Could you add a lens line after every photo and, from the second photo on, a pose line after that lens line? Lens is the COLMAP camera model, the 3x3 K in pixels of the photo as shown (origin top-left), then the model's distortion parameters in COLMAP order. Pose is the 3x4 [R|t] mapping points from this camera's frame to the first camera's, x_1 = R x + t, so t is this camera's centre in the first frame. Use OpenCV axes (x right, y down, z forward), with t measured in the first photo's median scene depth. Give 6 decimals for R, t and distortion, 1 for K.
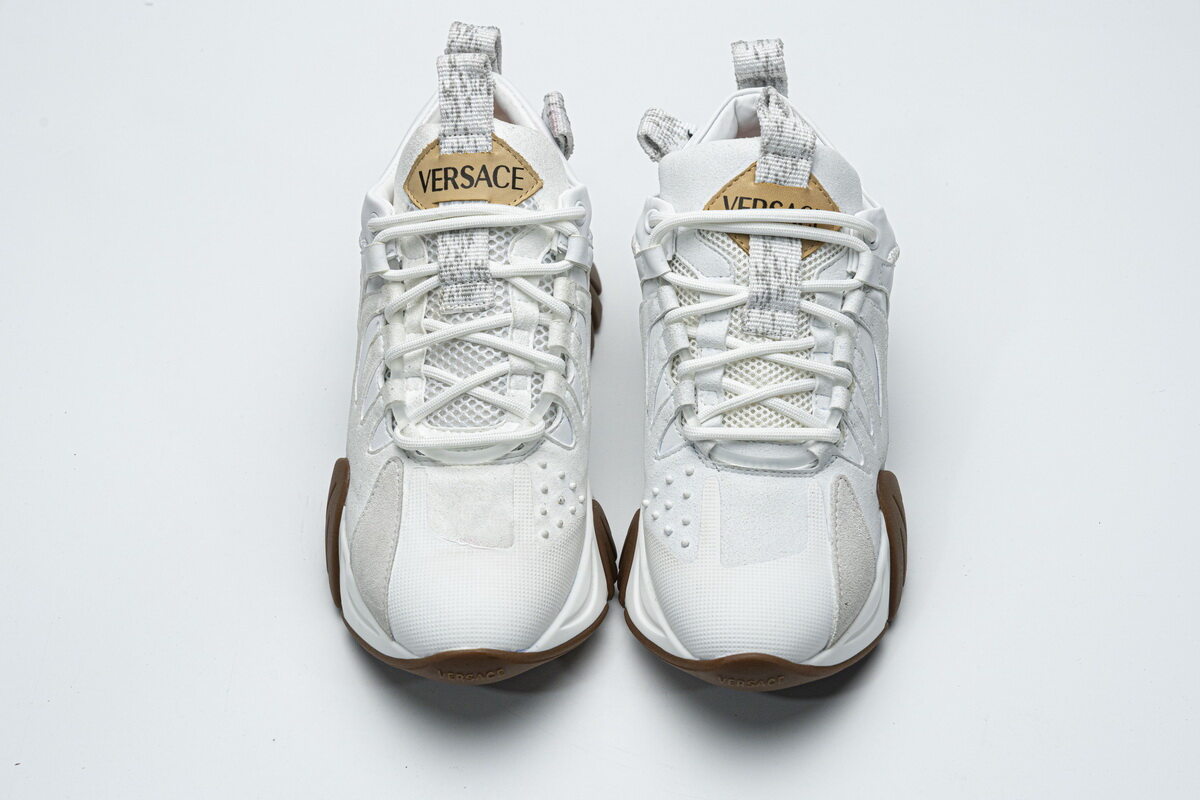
lens RADIAL K [[2368.5, 0, 604.6], [0, 2368.5, 400.8], [0, 0, 1]] dist [0.026030, 0.000000]
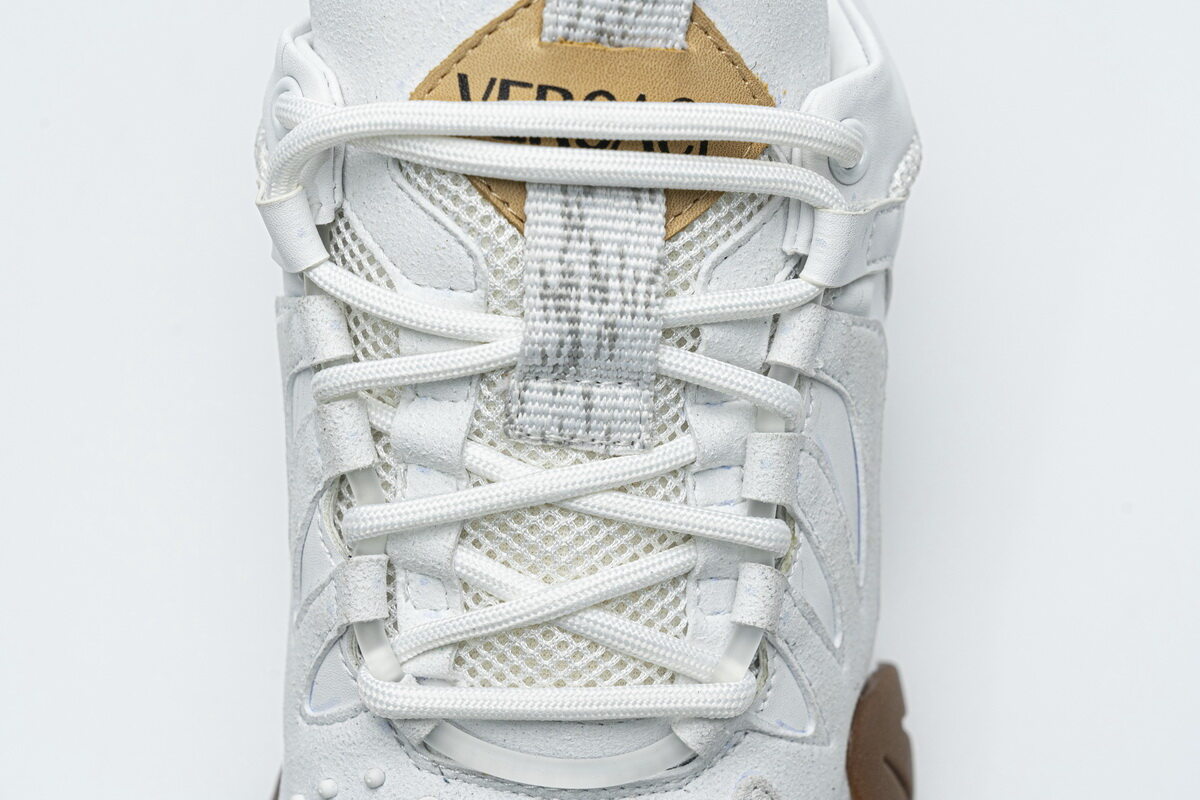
lens RADIAL K [[2368.5, 0, 602.1], [0, 2368.5, 391.1], [0, 0, 1]] dist [0.026030, 0.000000]
pose [[0.999974, 0.002391, 0.006859, 0.070313], [-0.004157, 0.962723, 0.270458, -0.139074], [-0.005957, -0.270479, 0.962707, 0.626271]]
